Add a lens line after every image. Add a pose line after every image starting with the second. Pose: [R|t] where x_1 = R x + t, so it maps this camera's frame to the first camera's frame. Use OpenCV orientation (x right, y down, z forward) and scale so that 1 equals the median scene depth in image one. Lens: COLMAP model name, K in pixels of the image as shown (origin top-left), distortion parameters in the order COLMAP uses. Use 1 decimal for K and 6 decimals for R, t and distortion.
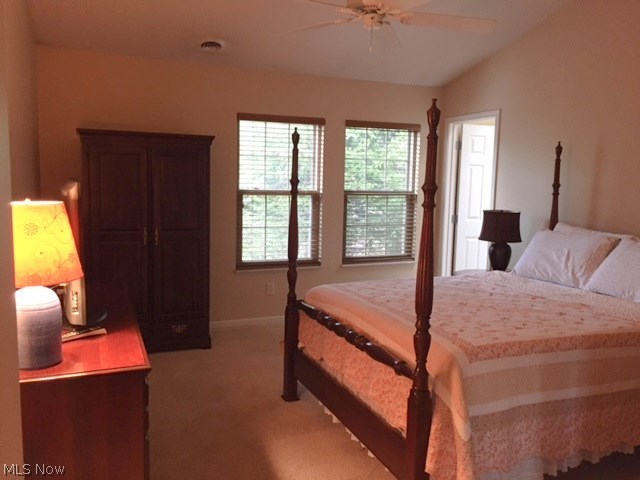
lens RADIAL K [[550.5, 0, 320.0], [0, 550.5, 240.0], [0, 0, 1]] dist [0.090035, -0.135116]
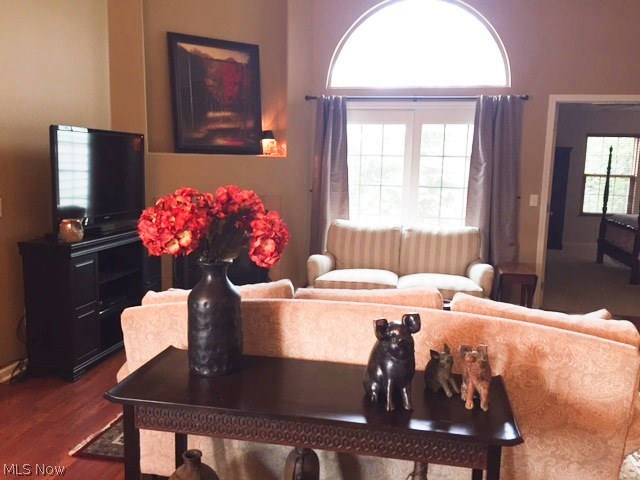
lens RADIAL K [[550.5, 0, 320.0], [0, 550.5, 240.0], [0, 0, 1]] dist [0.090035, -0.135116]
pose [[0.824107, 0.078072, -0.561028, 0.193748], [-0.066988, 0.996938, 0.040333, 0.115973], [0.562459, 0.004343, 0.826814, -1.067681]]
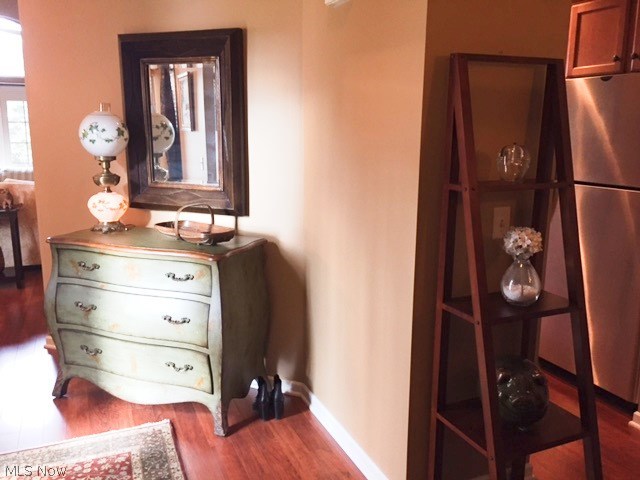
lens RADIAL K [[550.5, 0, 320.0], [0, 550.5, 240.0], [0, 0, 1]] dist [0.090035, -0.135116]
pose [[0.999801, -0.019478, 0.004314, 0.618745], [0.019019, 0.995879, 0.088672, 0.195466], [-0.006023, -0.088572, 0.996052, -1.705267]]
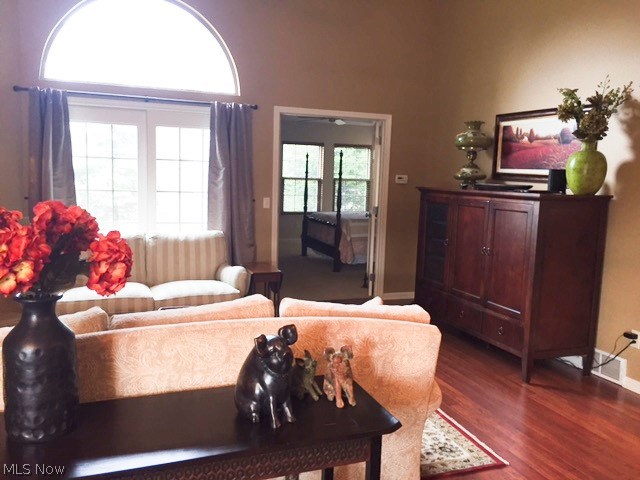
lens RADIAL K [[550.5, 0, 320.0], [0, 550.5, 240.0], [0, 0, 1]] dist [0.090035, -0.135116]
pose [[0.998768, 0.015010, -0.047297, 0.098482], [-0.014304, 0.999782, 0.015227, 0.113427], [0.047515, -0.014531, 0.998765, -1.089187]]
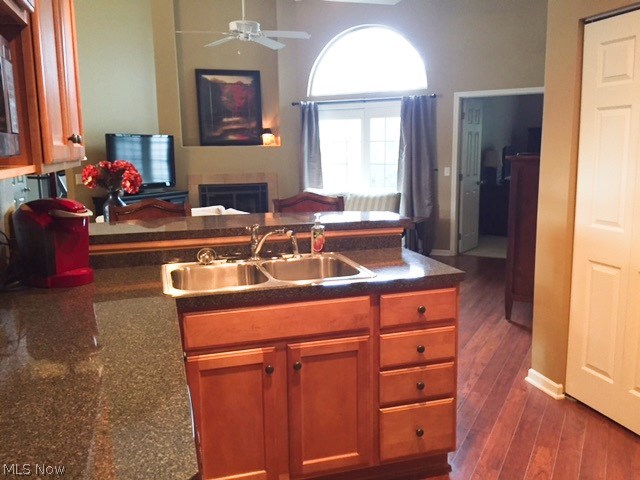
lens RADIAL K [[550.5, 0, 320.0], [0, 550.5, 240.0], [0, 0, 1]] dist [0.090035, -0.135116]
pose [[0.624577, 0.098188, -0.774766, 0.807557], [-0.058665, 0.995161, 0.078826, 0.136595], [0.778757, -0.003781, 0.627315, -1.105275]]
